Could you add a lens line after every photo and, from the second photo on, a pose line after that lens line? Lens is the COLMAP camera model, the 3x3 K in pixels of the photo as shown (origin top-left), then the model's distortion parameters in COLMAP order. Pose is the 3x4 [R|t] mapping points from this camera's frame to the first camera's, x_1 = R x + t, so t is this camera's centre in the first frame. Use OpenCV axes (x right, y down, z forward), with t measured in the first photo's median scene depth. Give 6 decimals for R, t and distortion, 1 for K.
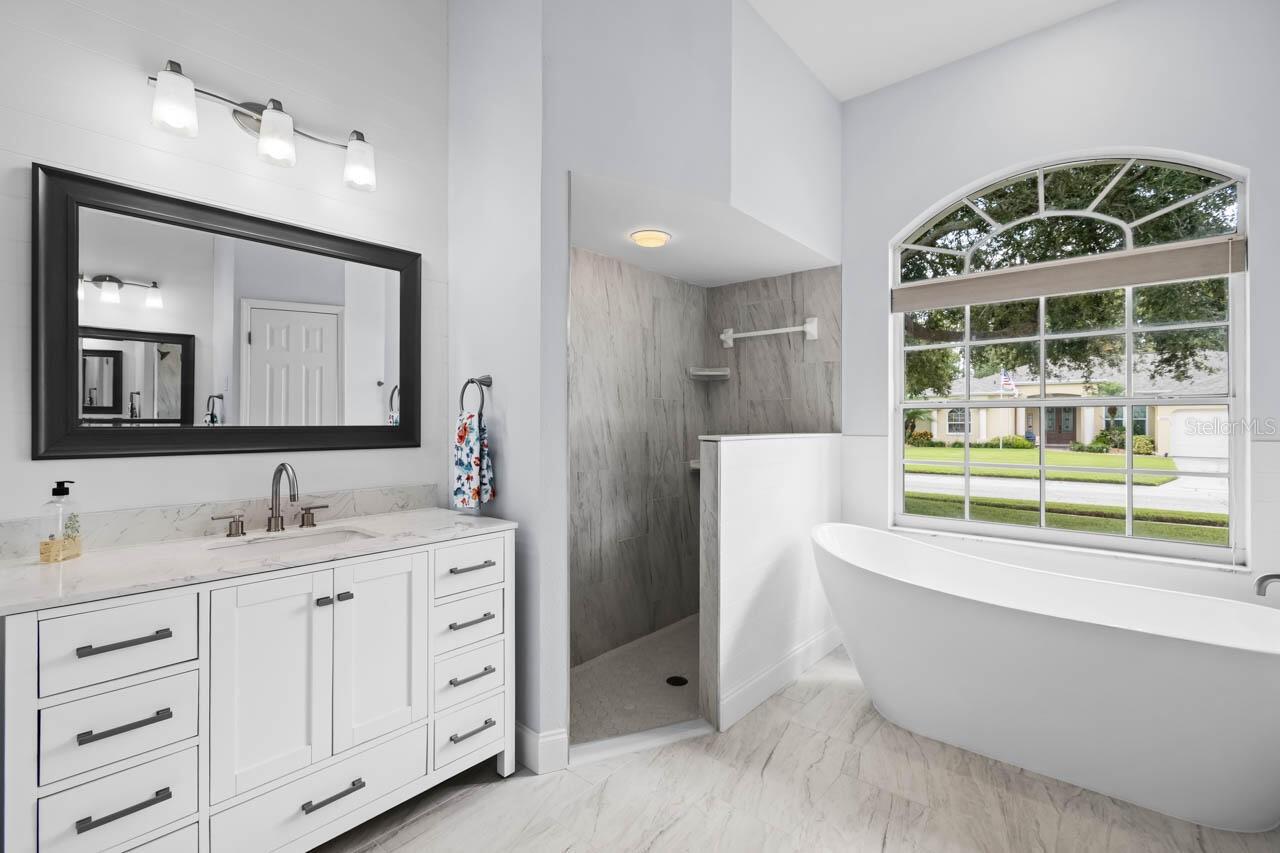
lens RADIAL K [[580.4, 0, 632.5], [0, 580.4, 421.6], [0, 0, 1]] dist [0.005992, -0.003891]
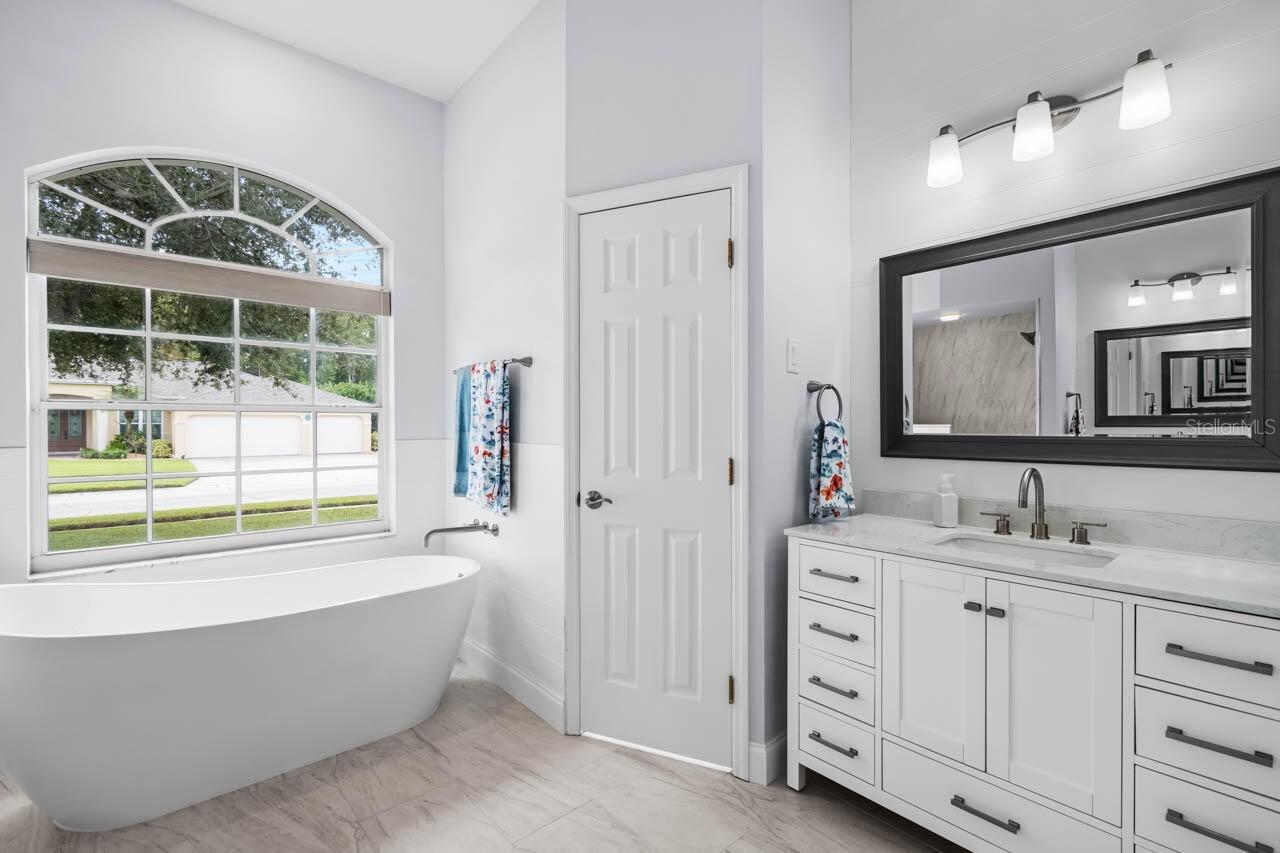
lens RADIAL K [[571.9, 0, 636.6], [0, 571.9, 427.0], [0, 0, 1]] dist [0.003511, -0.002317]
pose [[0.120308, -0.003014, 0.992732, -0.180609], [0.001797, 0.999994, 0.002818, 0.000609], [-0.992735, 0.001444, 0.120313, 0.220711]]
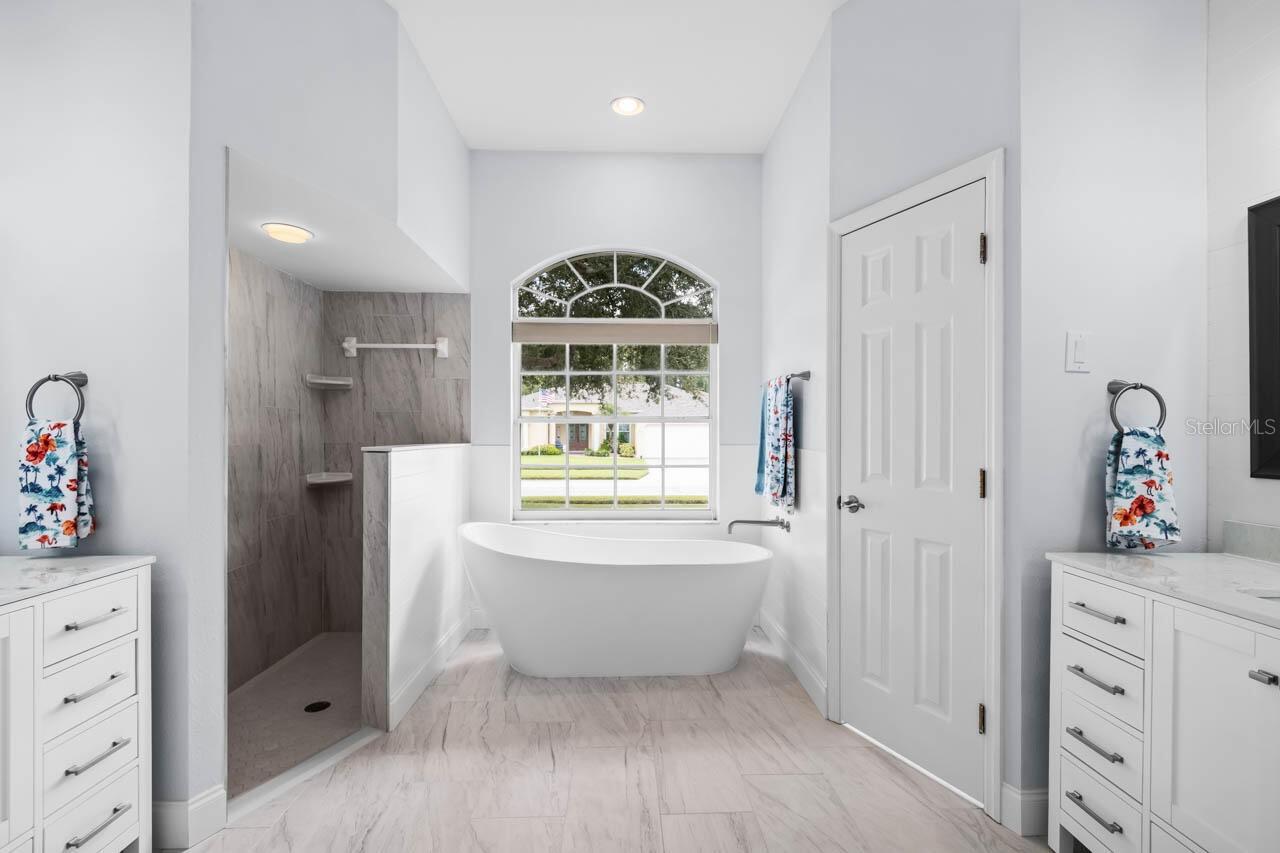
lens RADIAL K [[580.4, 0, 637.9], [0, 580.4, 432.9], [0, 0, 1]] dist [0.005992, -0.003891]
pose [[0.730151, 0.001041, 0.683285, -0.212570], [-0.000836, 0.999999, -0.000630, 0.000415], [-0.683285, -0.000111, 0.730151, -0.054736]]
